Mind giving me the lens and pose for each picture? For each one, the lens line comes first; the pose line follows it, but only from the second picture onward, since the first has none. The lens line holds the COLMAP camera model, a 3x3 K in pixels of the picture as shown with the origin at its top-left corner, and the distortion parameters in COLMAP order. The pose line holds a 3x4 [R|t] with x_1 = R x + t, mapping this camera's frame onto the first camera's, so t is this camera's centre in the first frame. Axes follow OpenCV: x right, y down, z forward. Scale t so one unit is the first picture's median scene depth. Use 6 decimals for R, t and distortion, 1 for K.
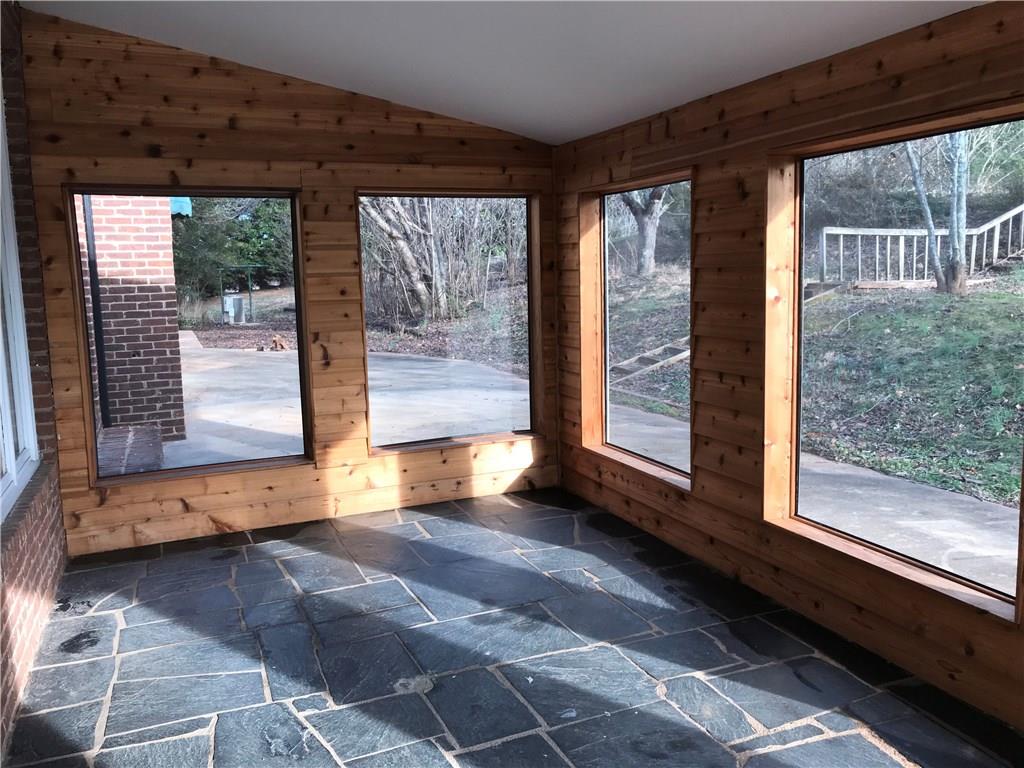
lens RADIAL K [[827.4, 0, 515.9], [0, 827.4, 383.8], [0, 0, 1]] dist [0.002139, 0.015042]
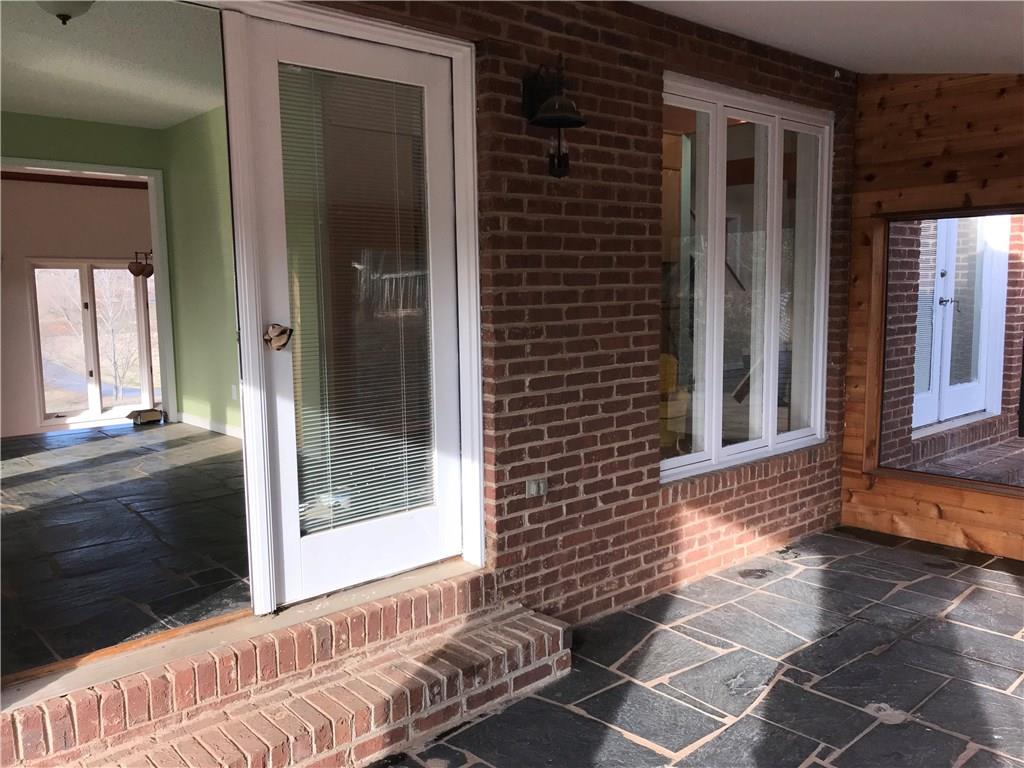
lens RADIAL K [[827.4, 0, 520.1], [0, 827.4, 383.8], [0, 0, 1]] dist [0.002139, 0.015042]
pose [[0.330117, 0.129151, -0.935063, 0.429864], [-0.128046, 0.987566, 0.091197, -0.045263], [0.935215, 0.089625, 0.342550, 0.142920]]
